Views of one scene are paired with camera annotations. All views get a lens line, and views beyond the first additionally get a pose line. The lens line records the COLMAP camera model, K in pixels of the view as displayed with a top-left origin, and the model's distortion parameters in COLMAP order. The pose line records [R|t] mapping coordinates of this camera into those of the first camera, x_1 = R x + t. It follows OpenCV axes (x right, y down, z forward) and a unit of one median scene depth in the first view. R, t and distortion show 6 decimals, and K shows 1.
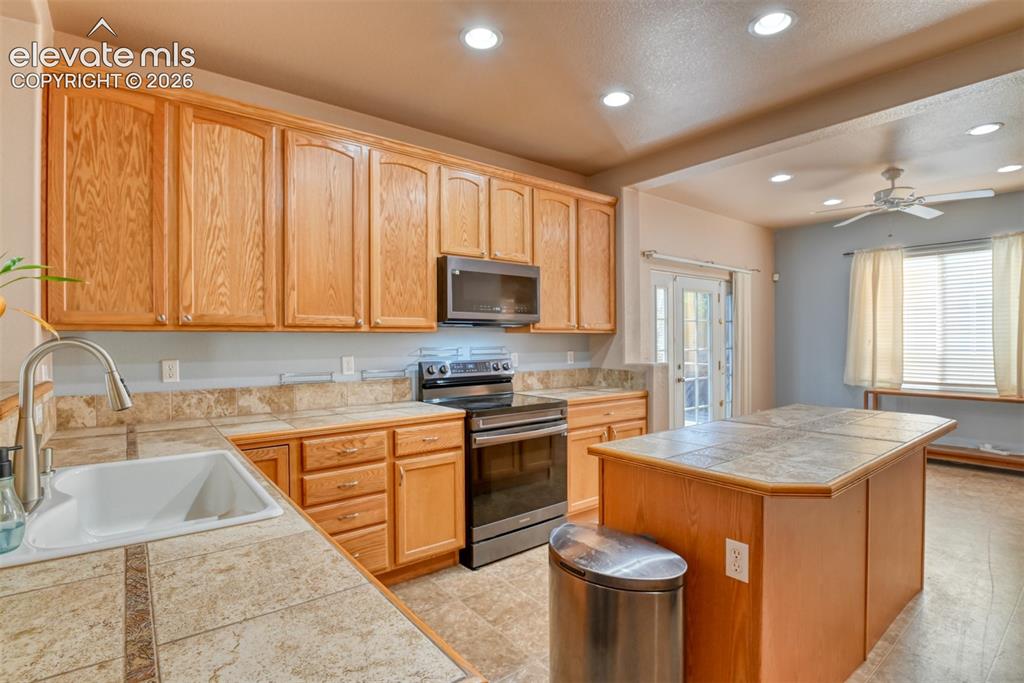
lens RADIAL K [[502.4, 0, 528.0], [0, 502.4, 341.0], [0, 0, 1]] dist [-0.022971, -0.002028]
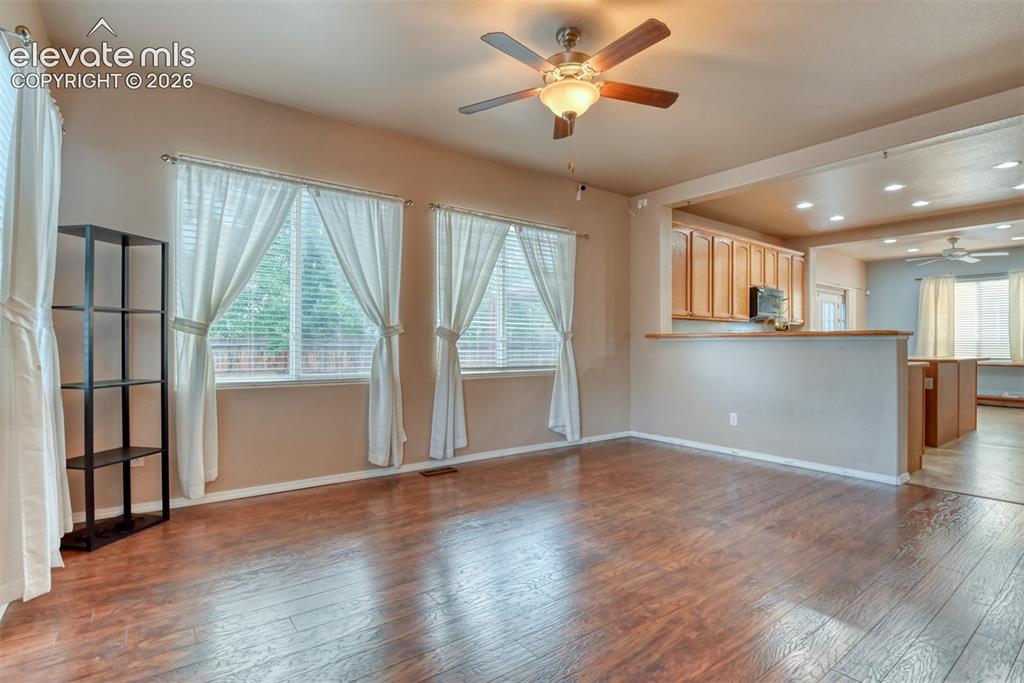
lens RADIAL K [[502.4, 0, 521.1], [0, 502.4, 343.6], [0, 0, 1]] dist [-0.022971, -0.002028]
pose [[0.999506, 0.007452, -0.030544, -0.840968], [-0.007561, 0.999965, -0.003471, 0.068976], [0.030517, 0.003700, 0.999527, -0.908474]]
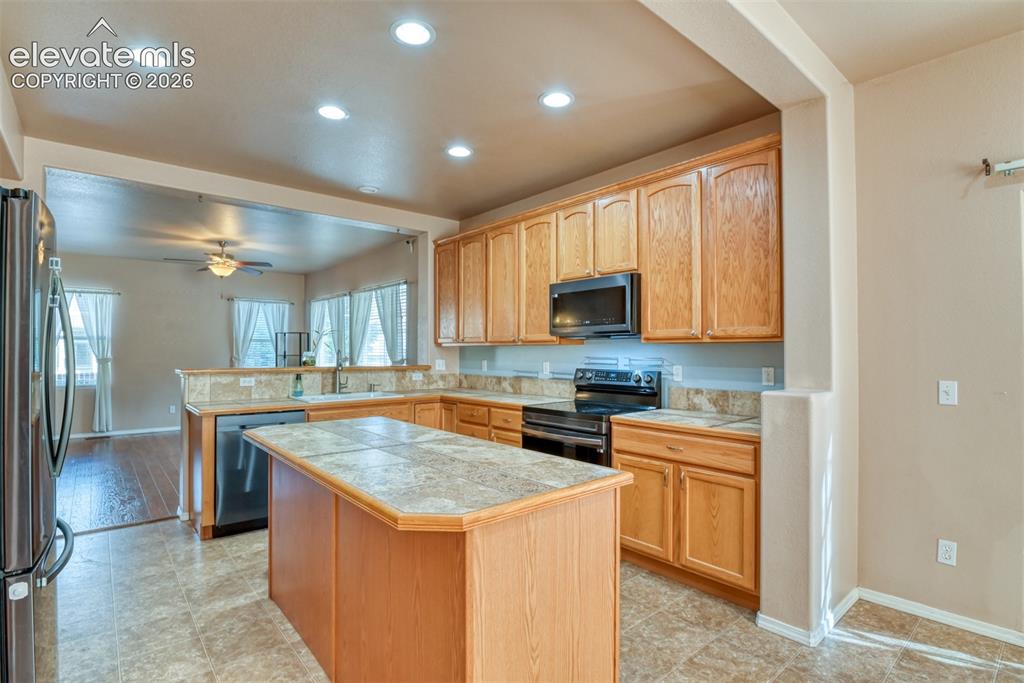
lens RADIAL K [[502.4, 0, 520.7], [0, 502.4, 347.2], [0, 0, 1]] dist [-0.022971, -0.002028]
pose [[0.023816, -0.002643, -0.999713, 0.819023], [-0.003268, 0.999991, -0.002721, -0.005656], [0.999711, 0.003332, 0.023807, 0.665877]]
